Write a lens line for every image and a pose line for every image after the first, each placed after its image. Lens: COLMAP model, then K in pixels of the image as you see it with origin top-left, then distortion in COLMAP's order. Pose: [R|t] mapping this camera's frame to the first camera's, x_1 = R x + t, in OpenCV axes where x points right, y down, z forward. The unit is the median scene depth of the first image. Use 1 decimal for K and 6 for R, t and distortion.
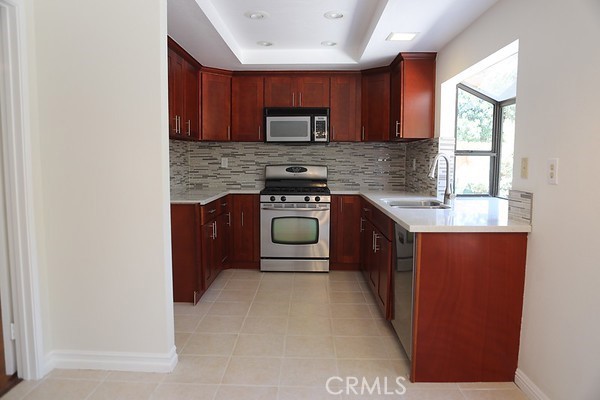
lens RADIAL K [[413.0, 0, 300.0], [0, 413.0, 200.0], [0, 0, 1]] dist [-0.100543, 0.072673]
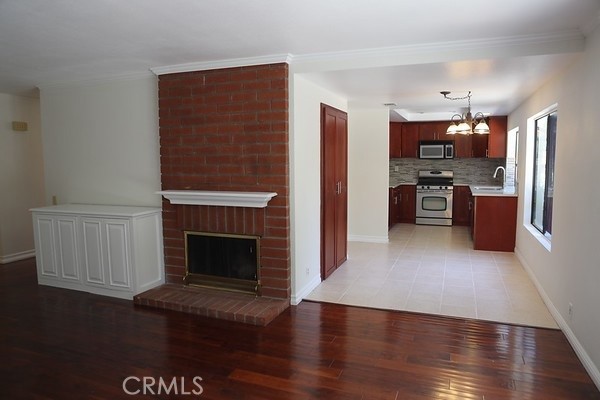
lens RADIAL K [[413.0, 0, 300.0], [0, 413.0, 200.0], [0, 0, 1]] dist [-0.100543, 0.072673]
pose [[0.942170, 0.021906, -0.334420, 0.035288], [-0.021042, 0.999759, 0.006209, 0.055299], [0.334475, 0.001187, 0.942404, -1.009786]]
